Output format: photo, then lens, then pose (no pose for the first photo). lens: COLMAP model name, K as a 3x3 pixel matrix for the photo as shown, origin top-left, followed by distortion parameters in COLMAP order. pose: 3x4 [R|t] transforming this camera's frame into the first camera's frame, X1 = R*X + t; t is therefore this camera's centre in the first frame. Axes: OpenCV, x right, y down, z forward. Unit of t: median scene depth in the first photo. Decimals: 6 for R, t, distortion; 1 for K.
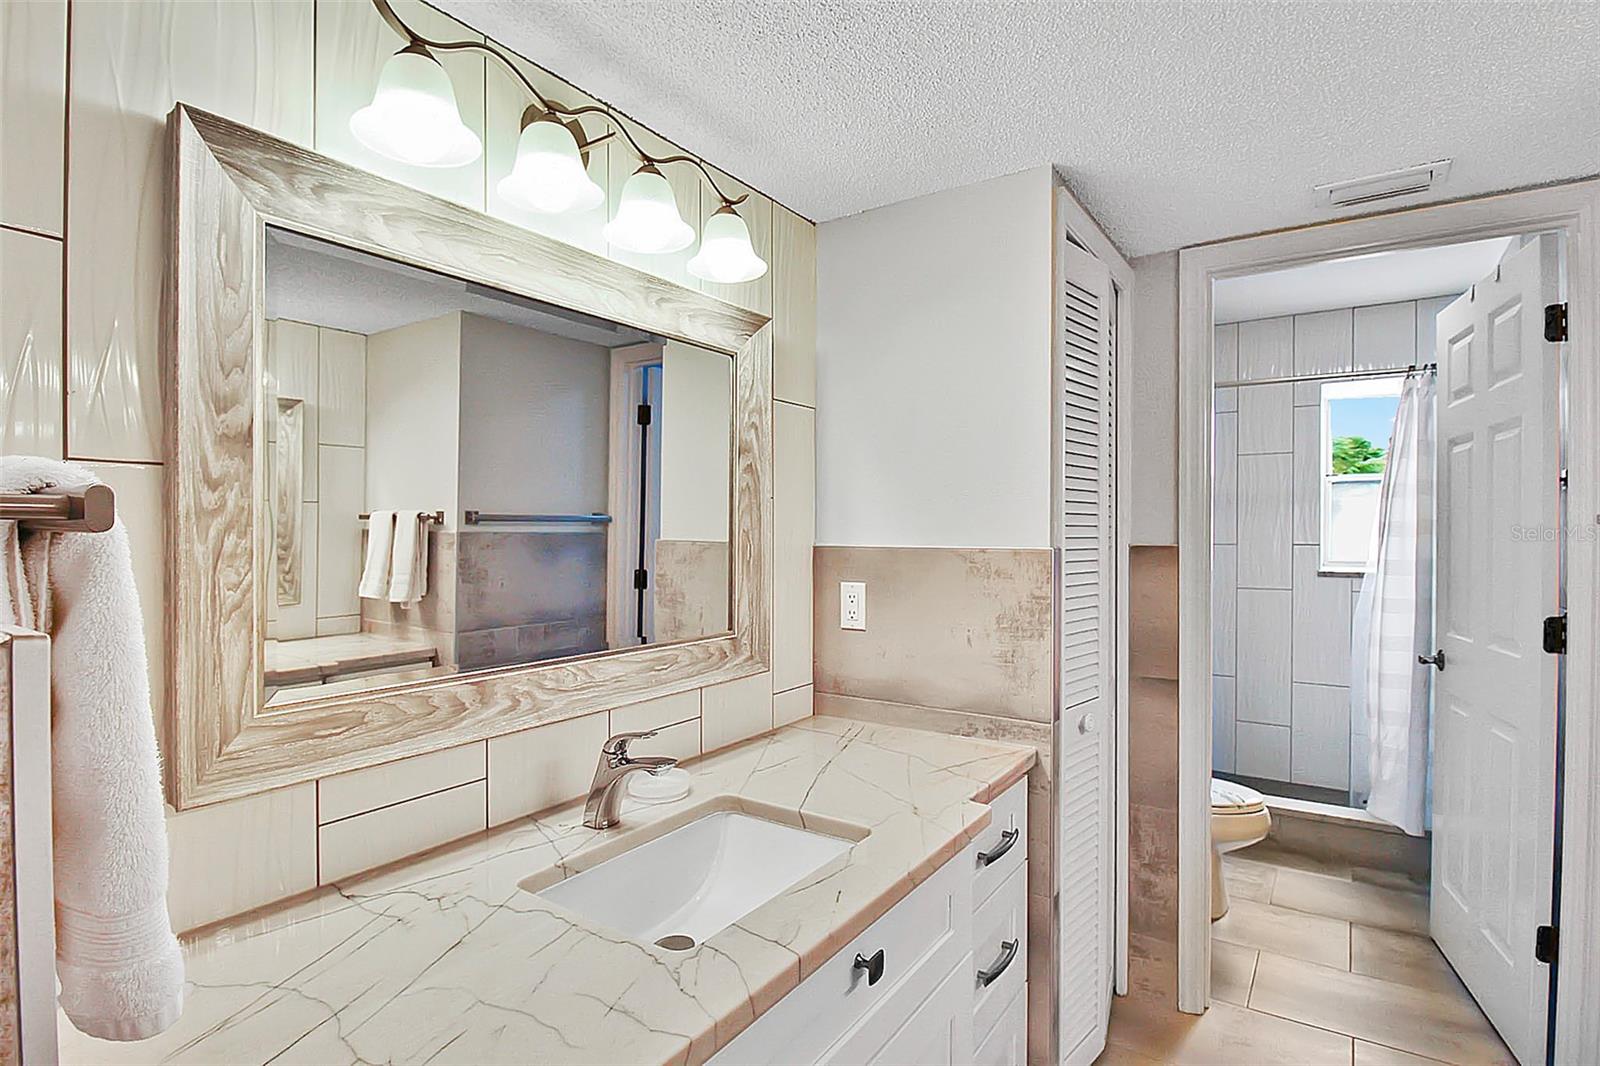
lens RADIAL K [[785.4, 0, 800.0], [0, 785.4, 533.0], [0, 0, 1]] dist [-0.028798, -0.000543]
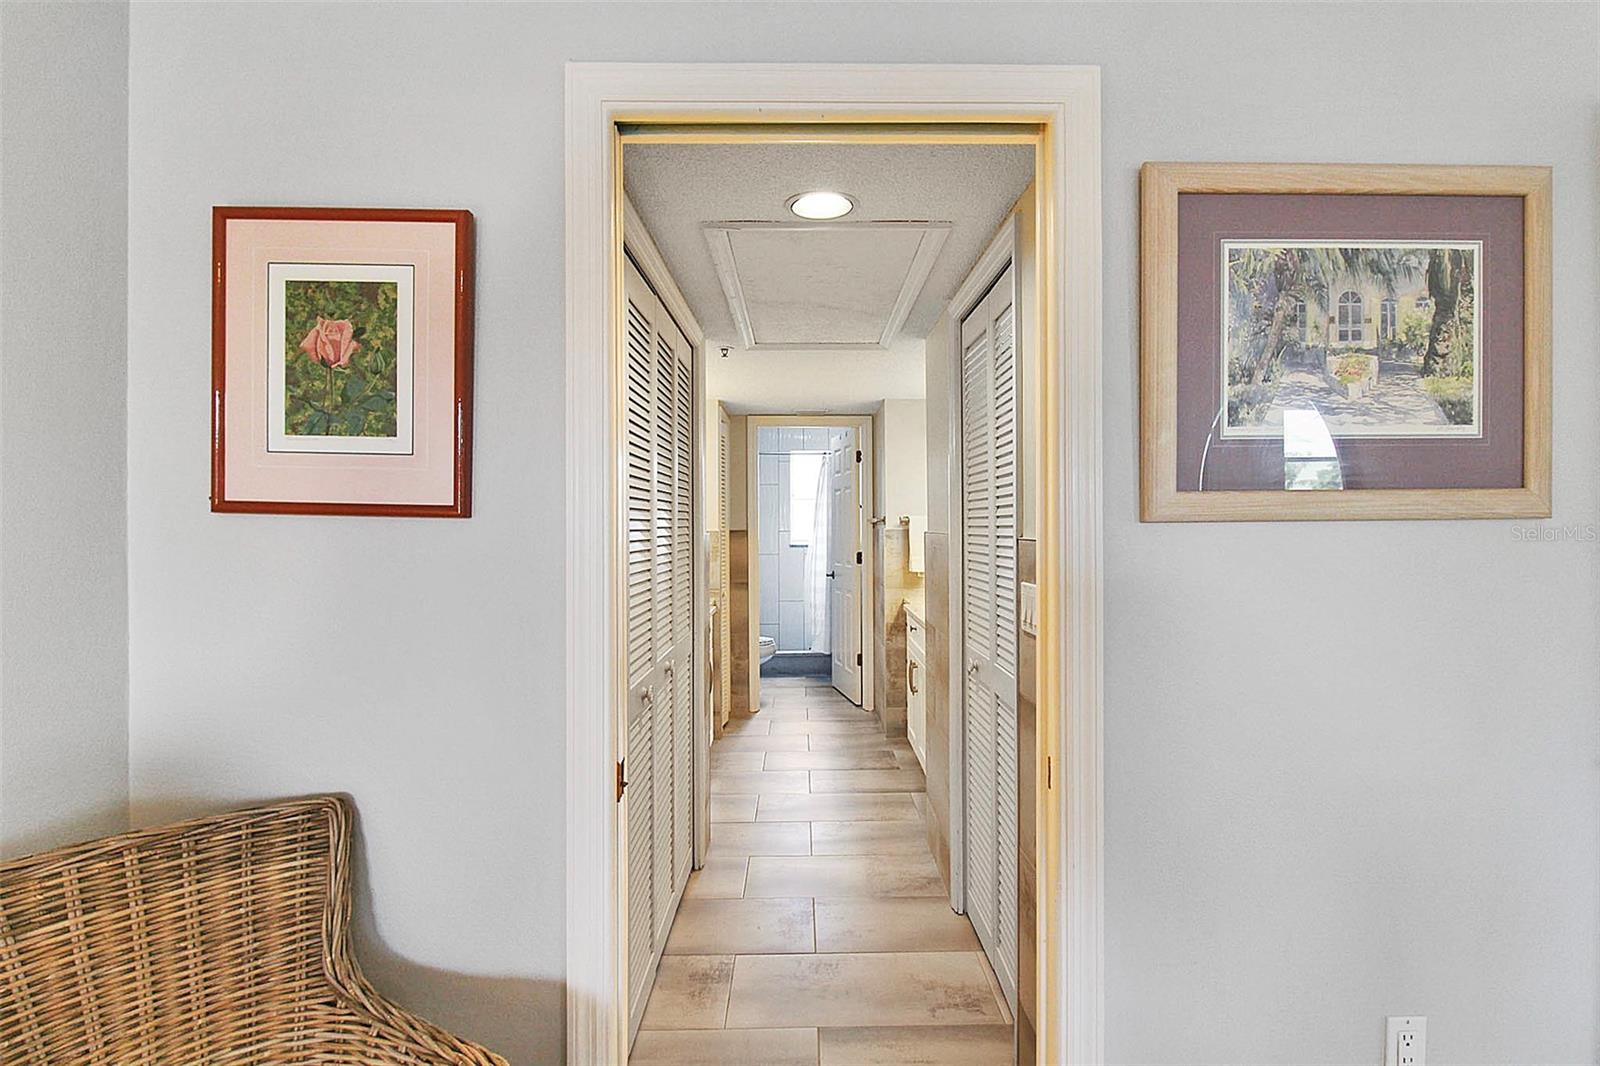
lens RADIAL K [[793.0, 0, 799.0], [0, 793.0, 524.2], [0, 0, 1]] dist [-0.000970, -0.000400]
pose [[0.820350, -0.003837, 0.571849, -0.669329], [0.005062, 0.999987, -0.000553, -0.000957], [-0.571840, 0.003349, 0.820359, -0.961681]]
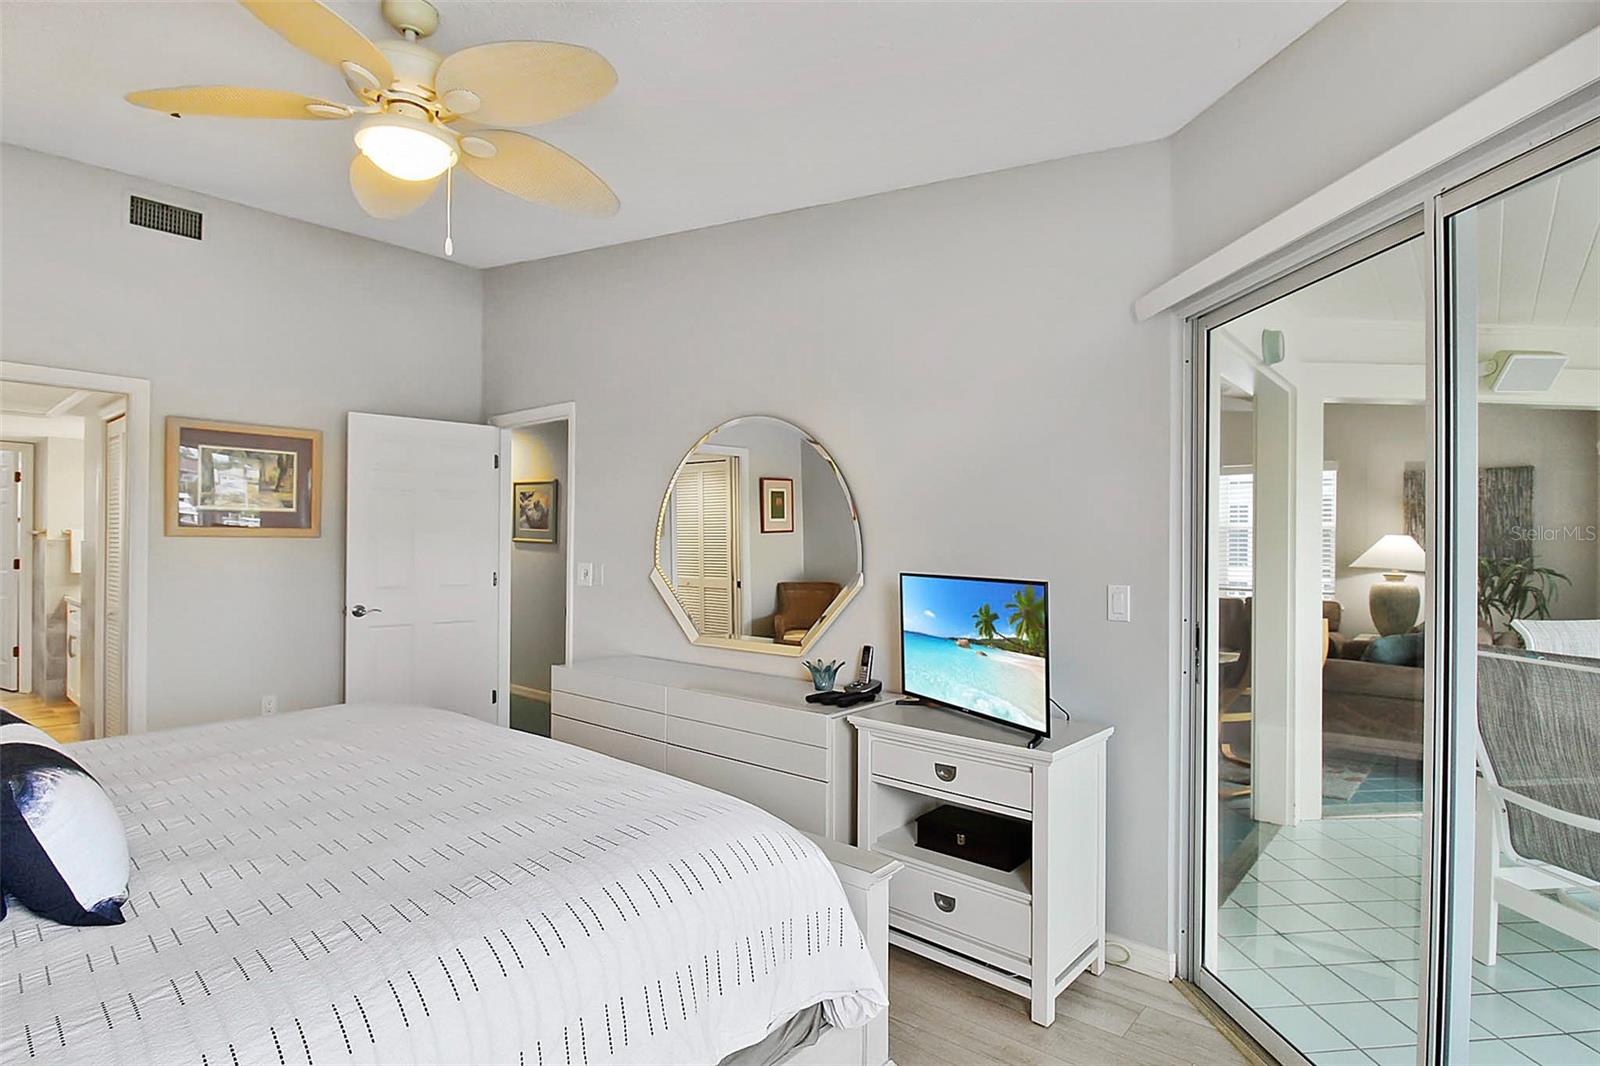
lens RADIAL K [[762.7, 0, 802.4], [0, 762.7, 535.6], [0, 0, 1]] dist [0.003497, -0.018896]
pose [[0.062305, 0.006907, 0.998033, -1.472997], [-0.007185, 0.999953, -0.006472, -0.002325], [-0.998031, -0.006768, 0.062352, -1.872173]]
